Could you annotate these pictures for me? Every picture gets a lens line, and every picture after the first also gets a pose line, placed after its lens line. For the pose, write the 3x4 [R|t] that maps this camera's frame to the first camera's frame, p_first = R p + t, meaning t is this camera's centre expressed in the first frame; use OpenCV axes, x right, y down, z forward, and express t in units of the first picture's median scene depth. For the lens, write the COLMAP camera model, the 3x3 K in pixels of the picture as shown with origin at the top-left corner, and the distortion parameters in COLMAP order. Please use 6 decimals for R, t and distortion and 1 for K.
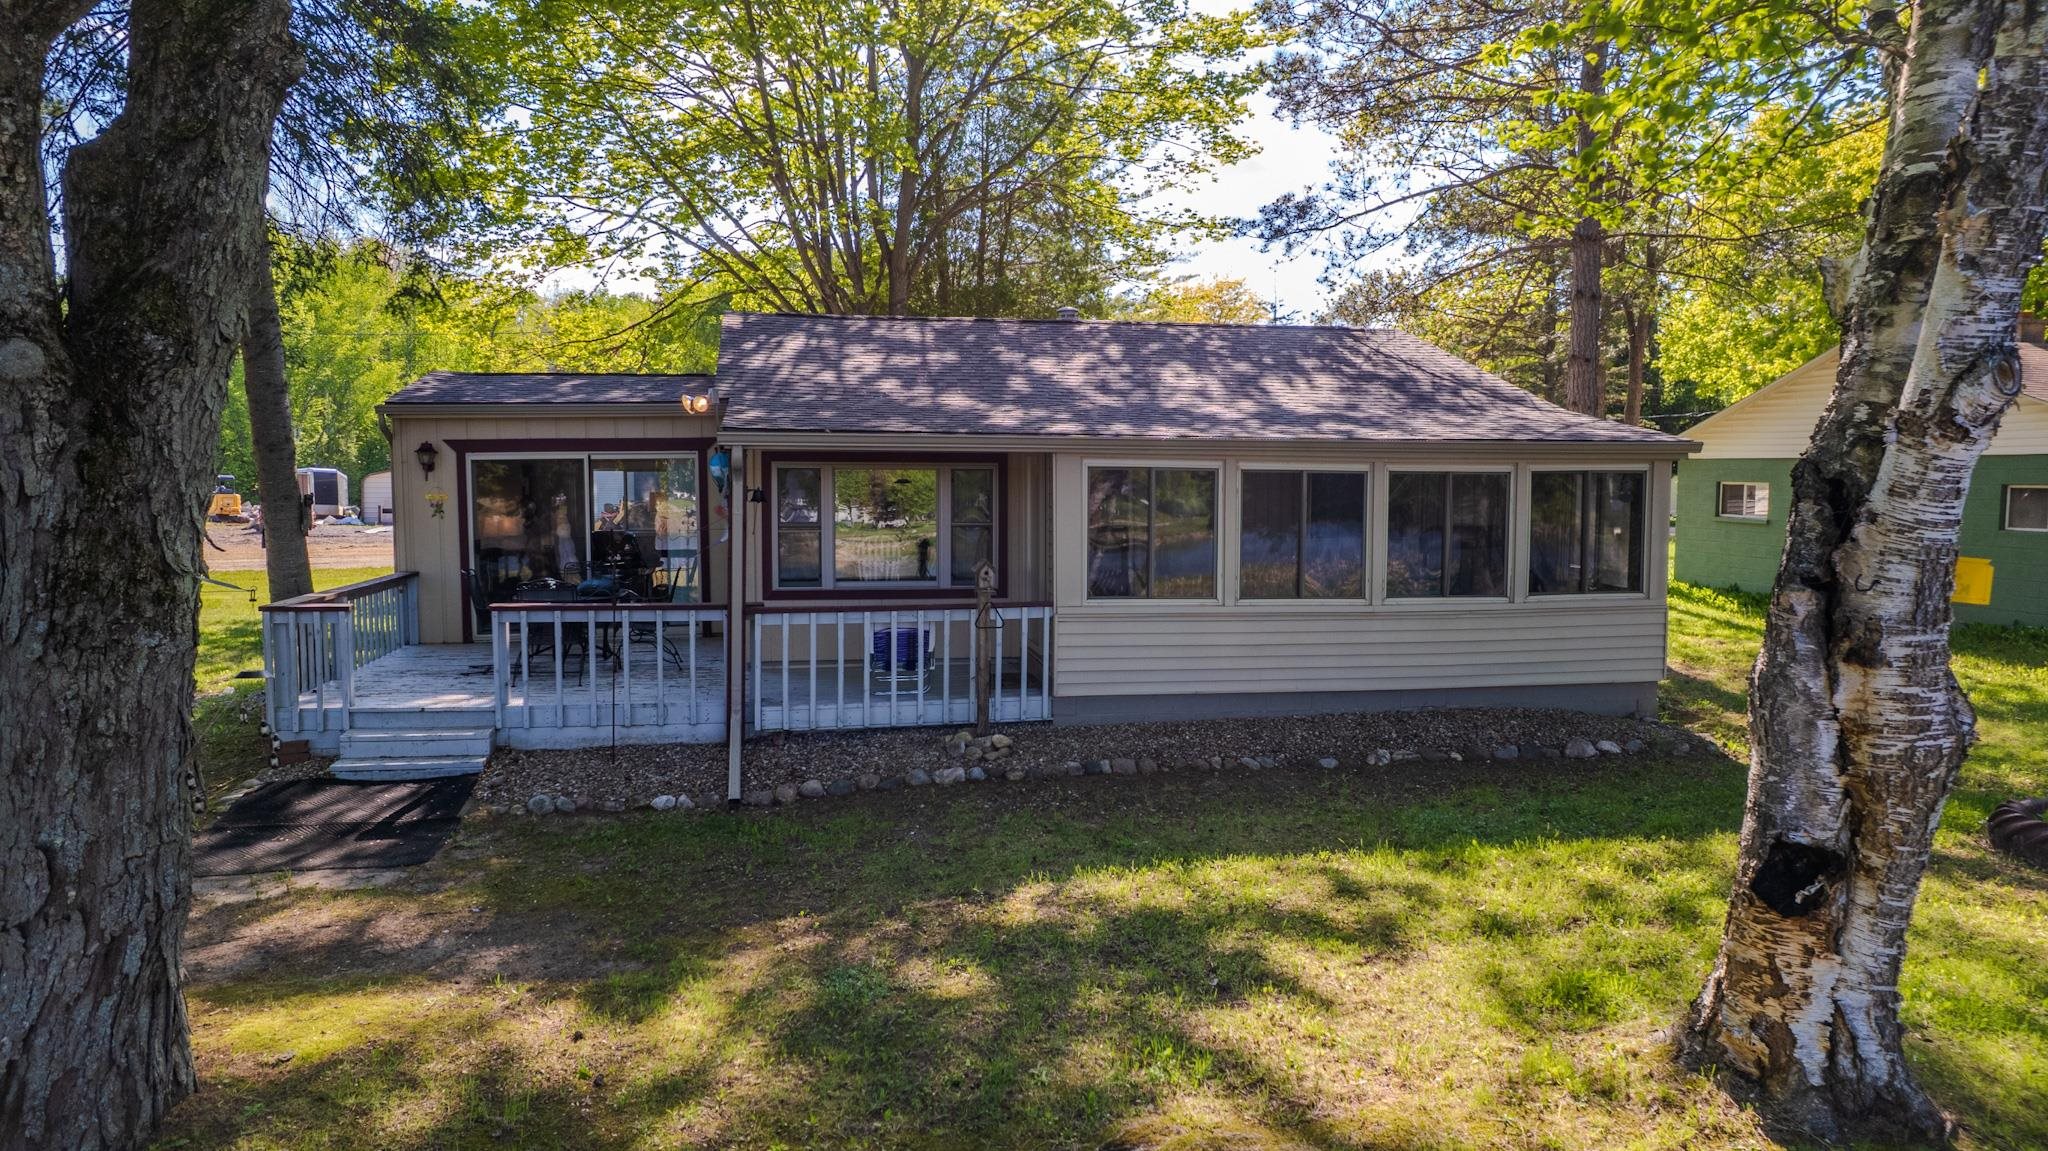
lens RADIAL K [[1285.9, 0, 1024.0], [0, 1285.9, 575.5], [0, 0, 1]] dist [-0.063108, 0.052506]
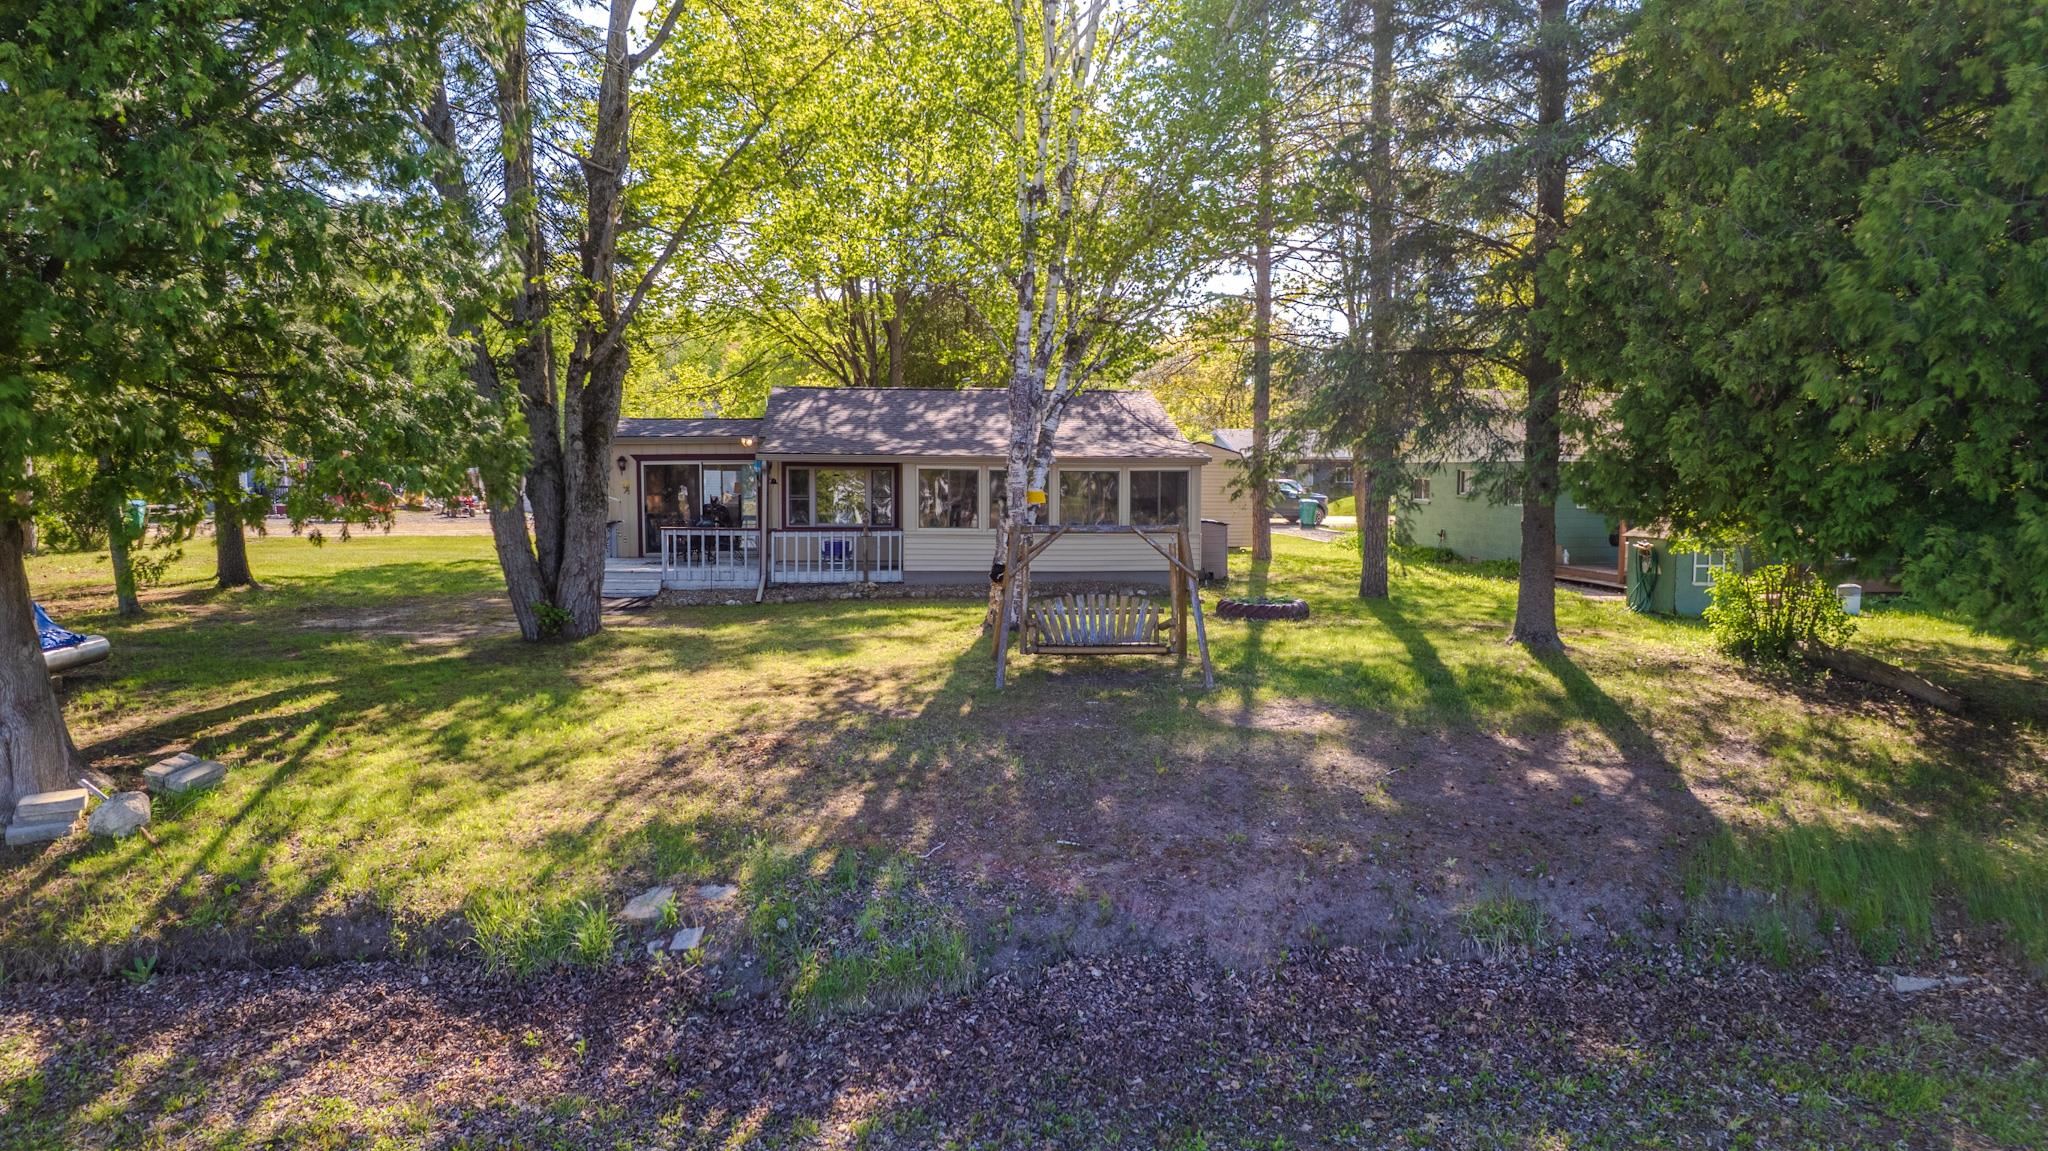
lens RADIAL K [[1318.2, 0, 1024.0], [0, 1318.2, 575.5], [0, 0, 1]] dist [-0.068404, 0.060074]
pose [[0.996380, 0.008260, -0.084613, 0.395483], [-0.008437, 0.999963, -0.001732, 0.096140], [0.084596, 0.002440, 0.996412, -1.179030]]
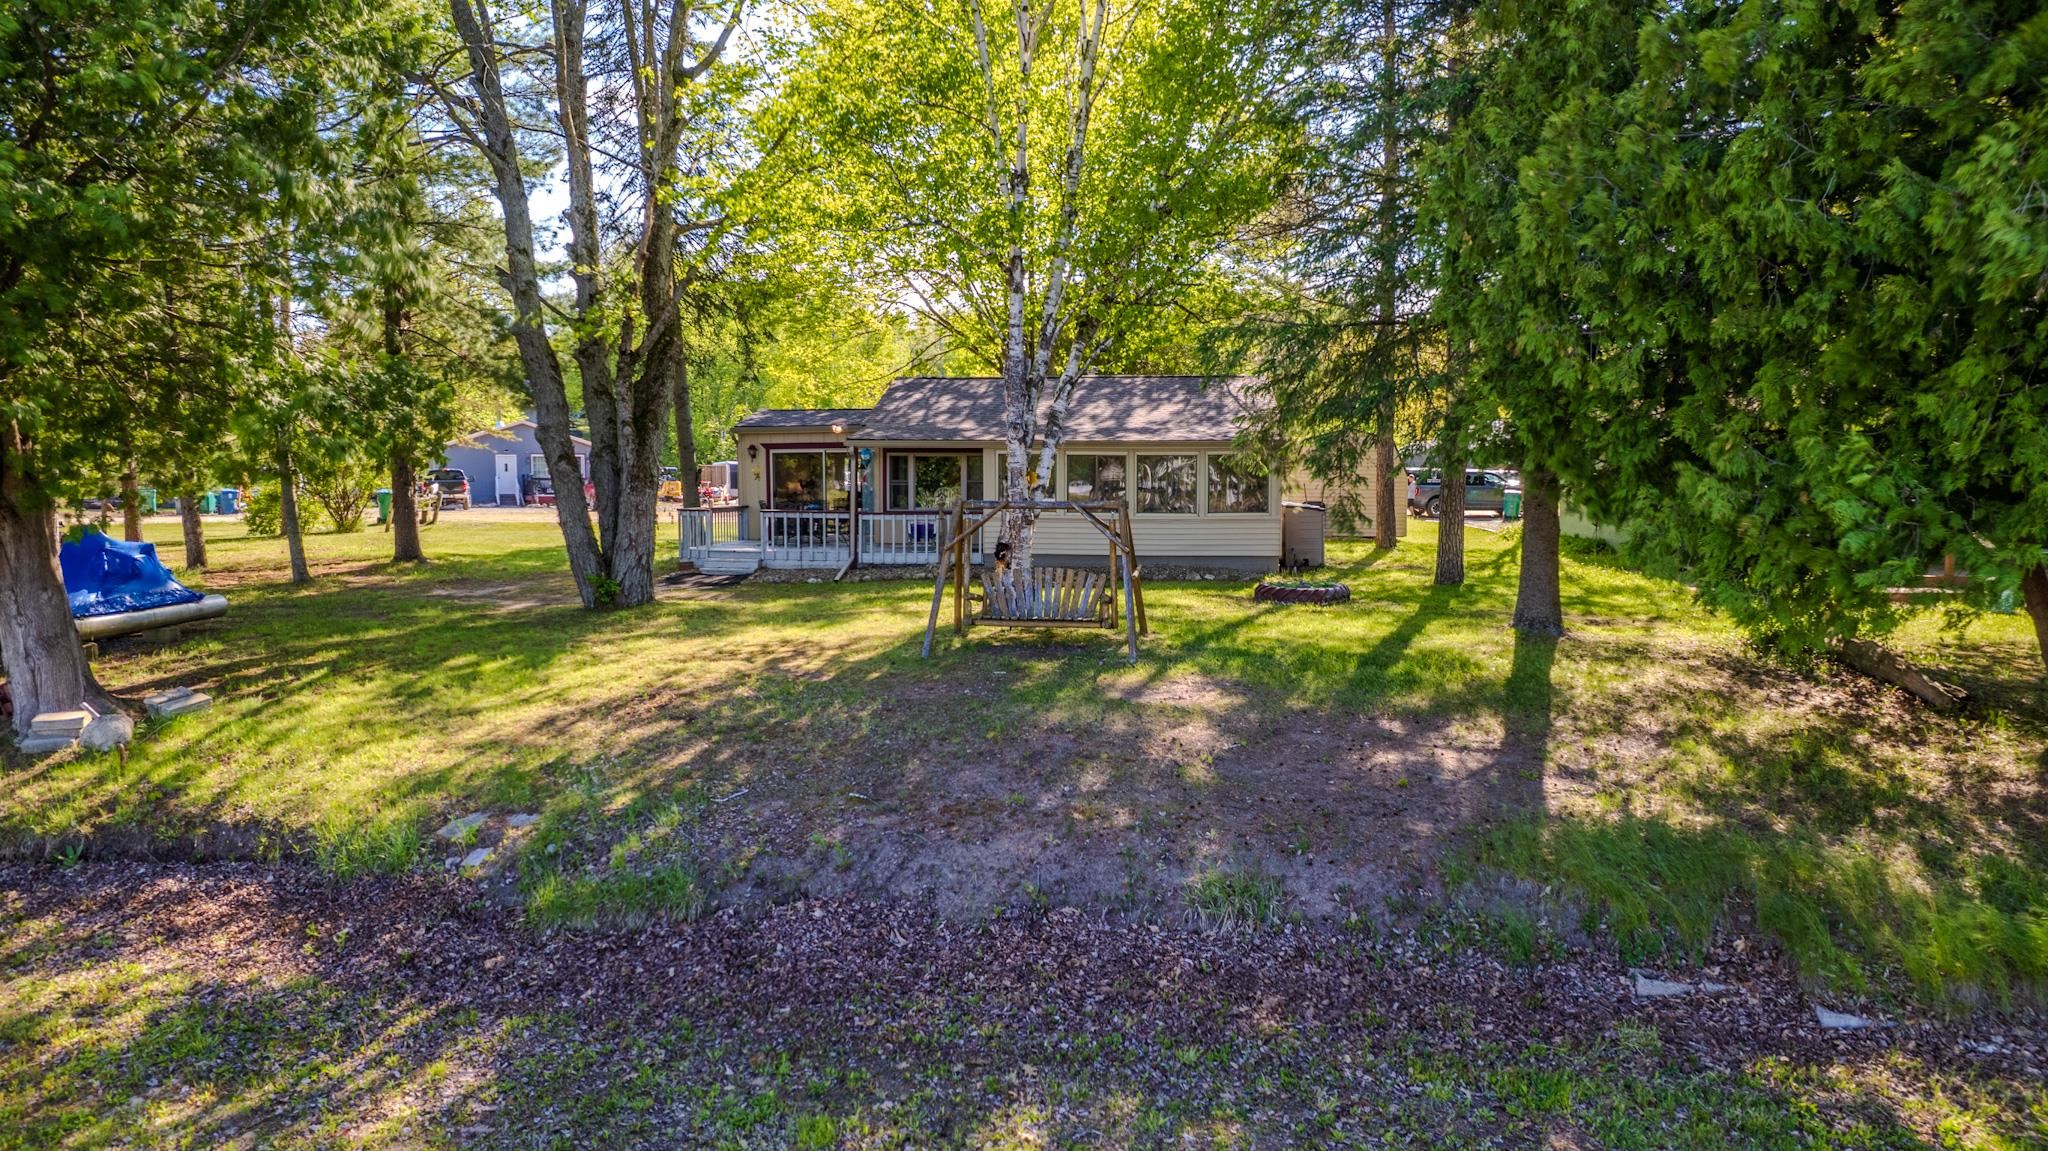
lens RADIAL K [[1318.2, 0, 1024.0], [0, 1318.2, 575.5], [0, 0, 1]] dist [-0.068404, 0.060074]
pose [[0.955426, 0.021655, -0.294437, 0.729394], [-0.021431, 0.999762, 0.003987, 0.113315], [0.294453, 0.002500, 0.955663, -1.144121]]
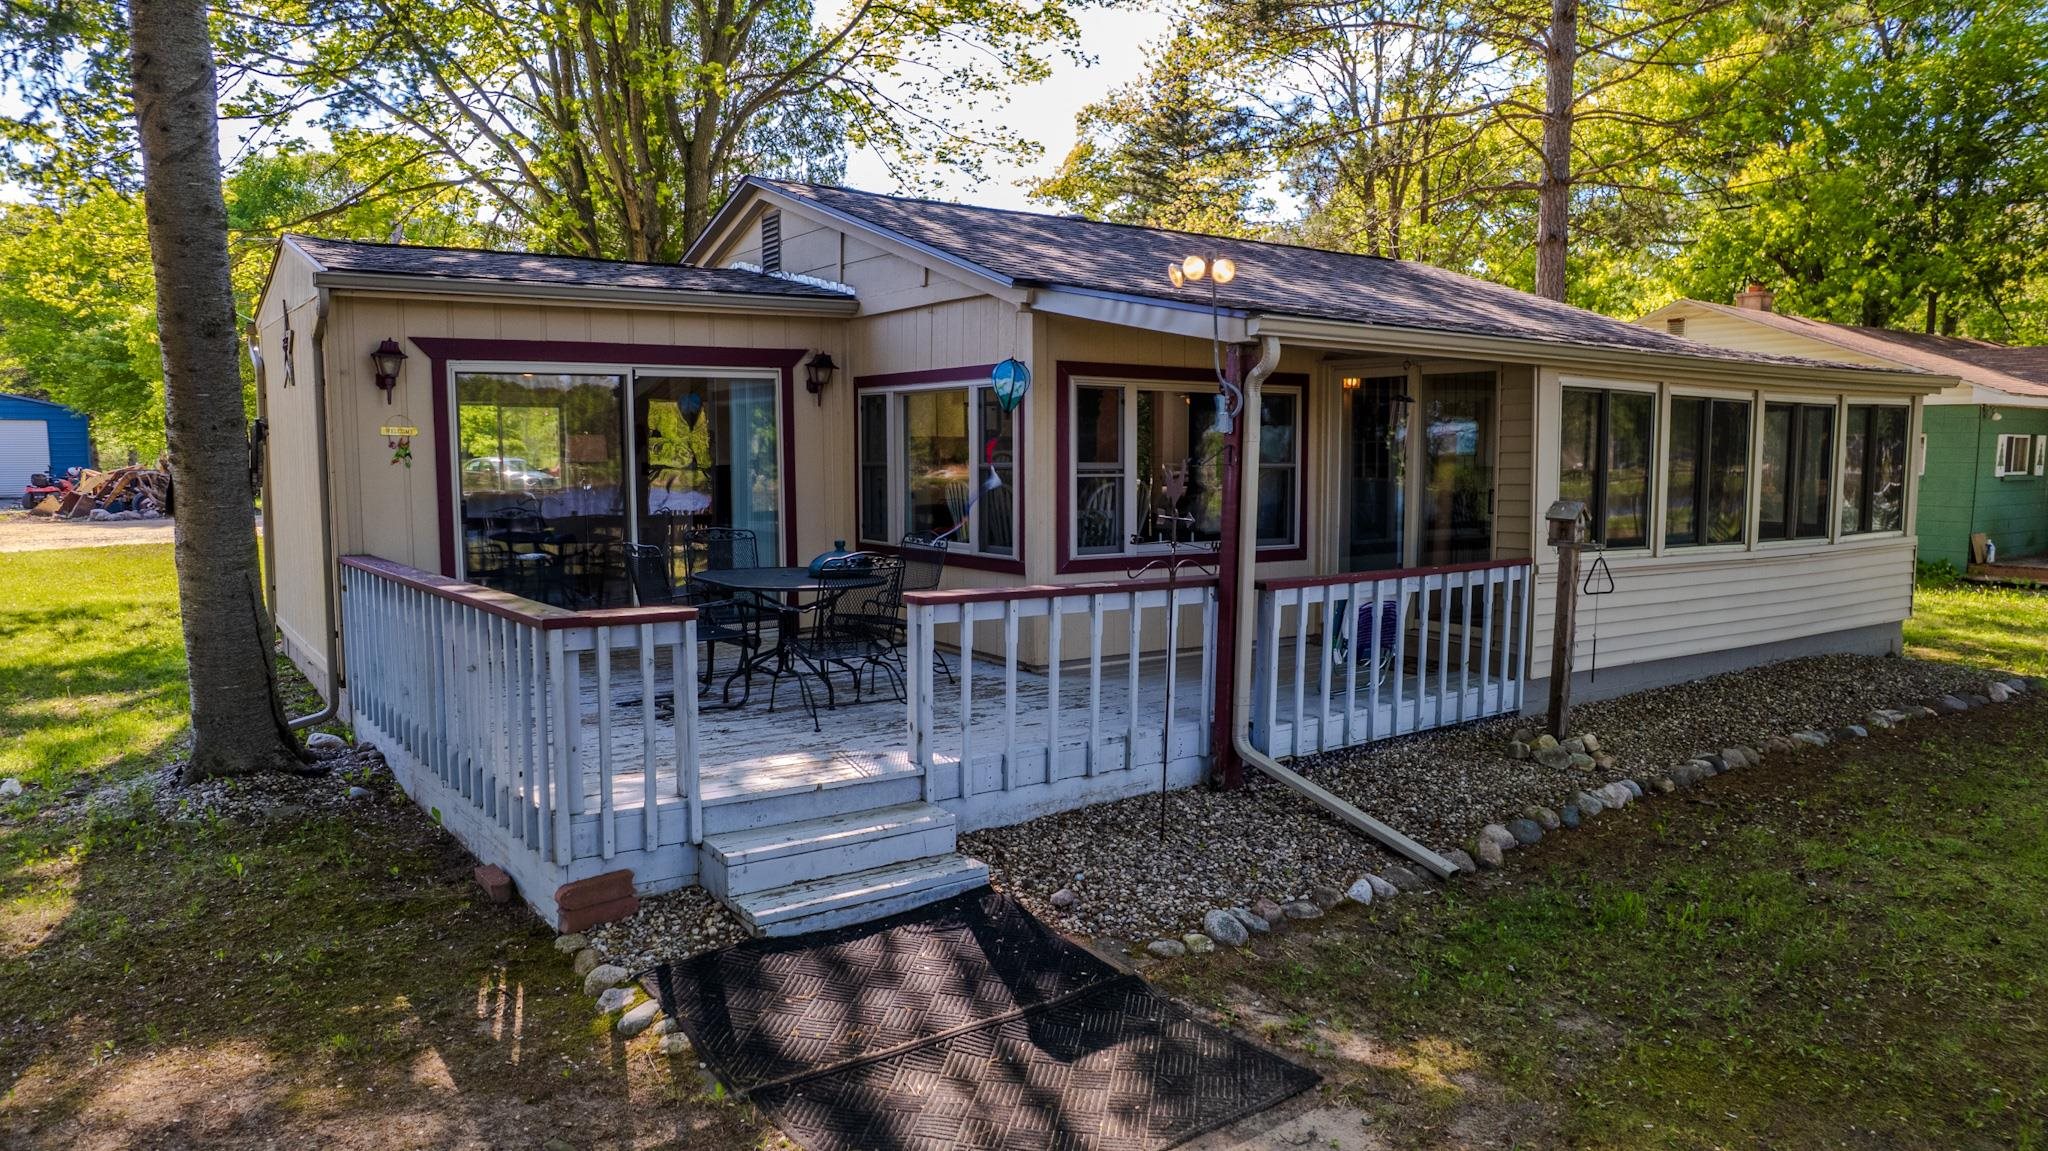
lens RADIAL K [[1318.2, 0, 1024.0], [0, 1318.2, 575.5], [0, 0, 1]] dist [-0.068404, 0.060074]
pose [[0.905452, -0.040063, 0.422554, -0.549563], [0.033073, 0.999168, 0.023865, 0.002140], [-0.423158, -0.007634, 0.906024, 0.375166]]
